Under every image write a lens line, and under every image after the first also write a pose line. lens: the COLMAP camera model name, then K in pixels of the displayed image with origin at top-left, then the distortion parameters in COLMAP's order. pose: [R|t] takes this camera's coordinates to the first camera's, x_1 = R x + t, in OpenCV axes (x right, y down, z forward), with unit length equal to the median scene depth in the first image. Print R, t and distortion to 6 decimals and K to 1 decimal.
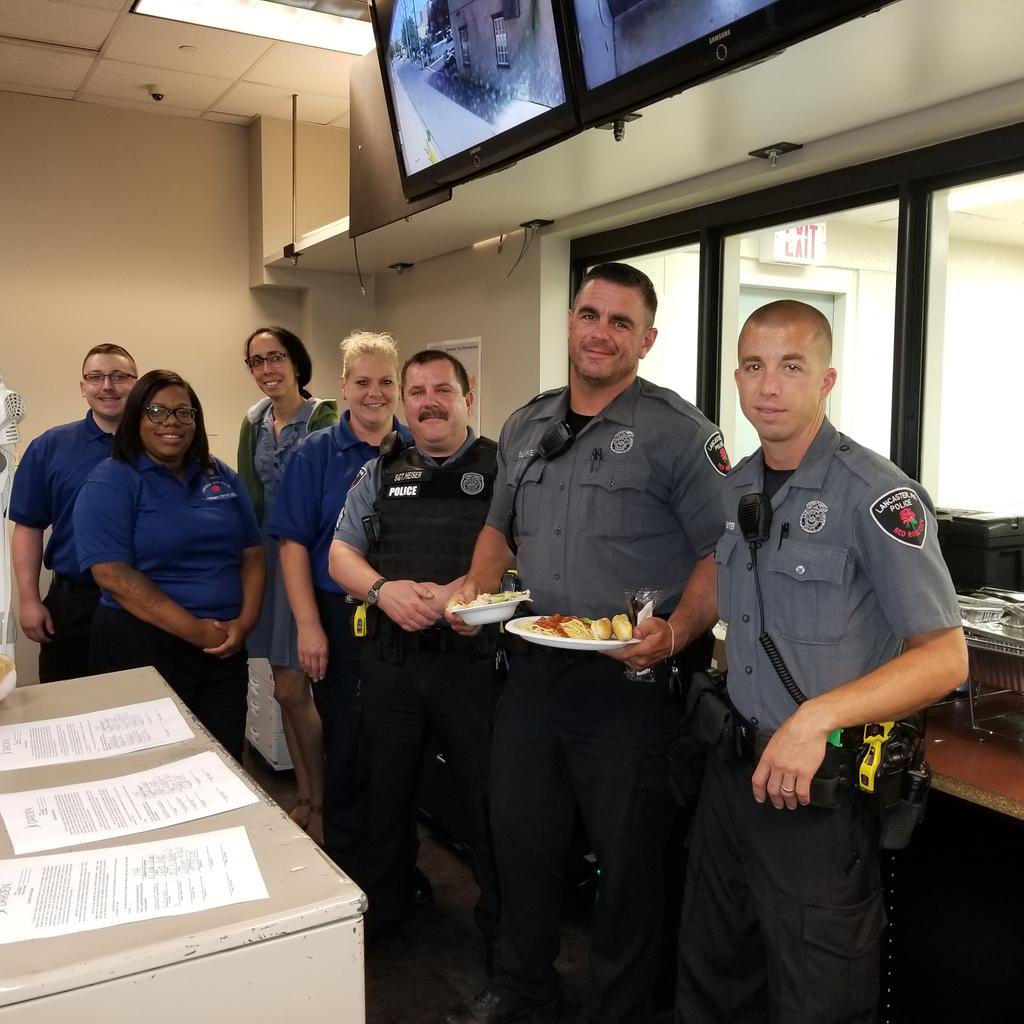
lens RADIAL K [[1025.2, 0, 514.6], [0, 1025.2, 510.6], [0, 0, 1]] dist [0.048876, 0.000000]
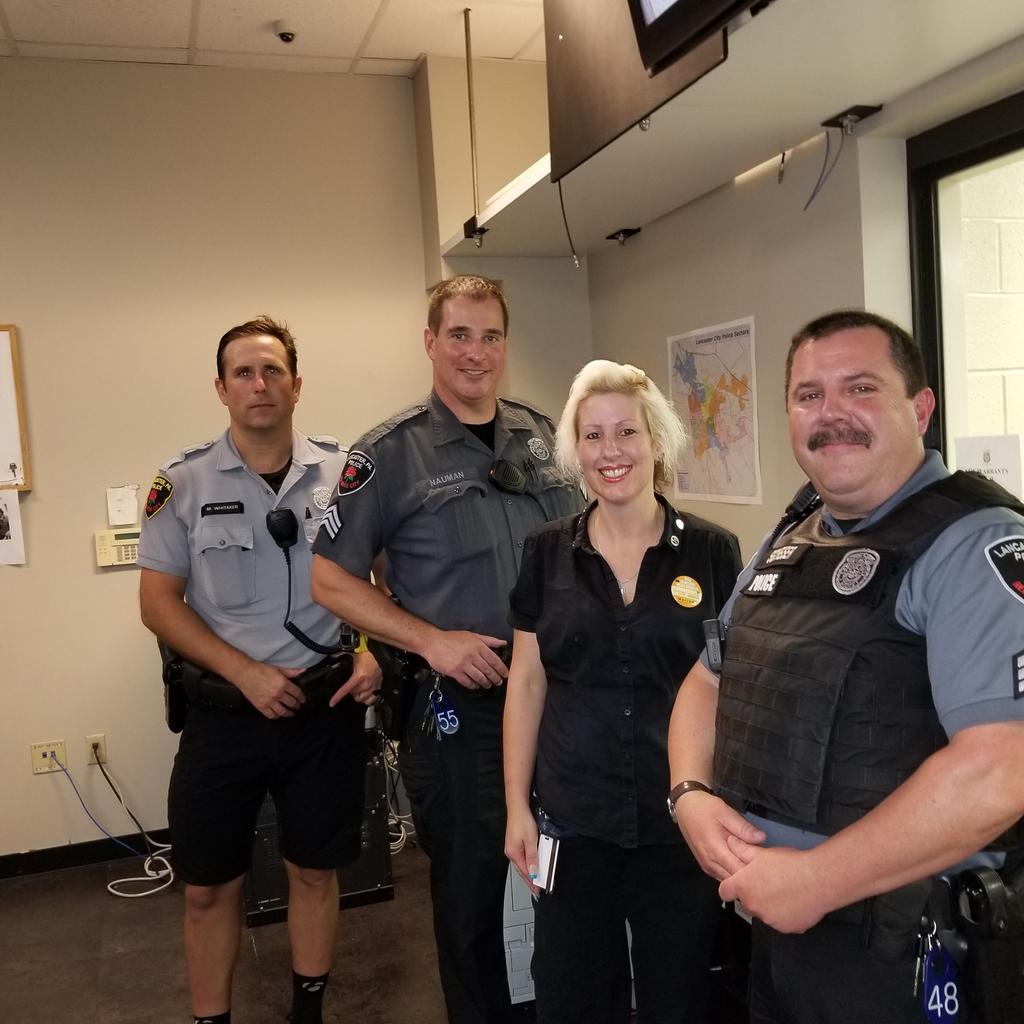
lens RADIAL K [[1025.2, 0, 511.8], [0, 1025.2, 512.9], [0, 0, 1]] dist [0.048876, 0.000000]
pose [[0.976195, -0.060706, -0.208227, -0.052446], [0.058226, 0.998141, -0.018022, -0.037193], [0.208934, 0.005468, 0.977915, 0.302591]]
